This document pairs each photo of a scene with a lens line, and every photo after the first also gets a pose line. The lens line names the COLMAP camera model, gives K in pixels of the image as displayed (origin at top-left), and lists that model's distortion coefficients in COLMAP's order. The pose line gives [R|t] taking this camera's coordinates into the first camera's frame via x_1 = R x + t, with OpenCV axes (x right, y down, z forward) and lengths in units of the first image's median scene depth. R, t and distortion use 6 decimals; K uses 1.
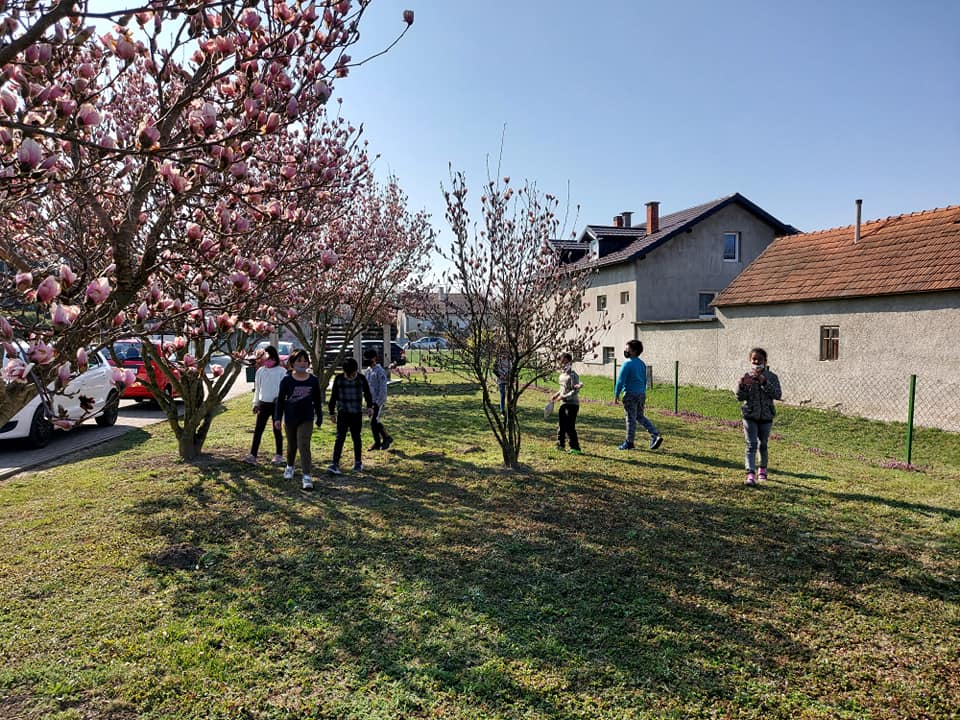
lens RADIAL K [[692.5, 0, 481.8], [0, 692.5, 359.5], [0, 0, 1]] dist [0.050971, -0.045188]
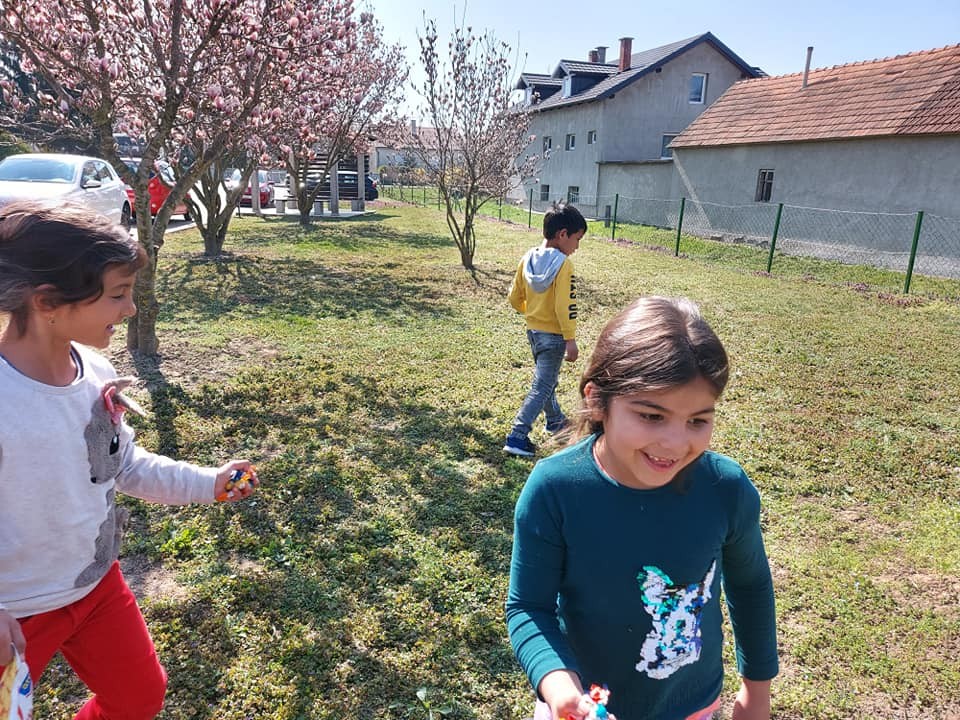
lens RADIAL K [[692.5, 0, 473.4], [0, 692.5, 359.8], [0, 0, 1]] dist [0.050971, -0.045188]
pose [[0.999082, 0.026701, 0.033496, 0.006725], [-0.033502, 0.974334, 0.222599, 0.015646], [-0.026693, -0.223517, 0.974334, -0.137985]]
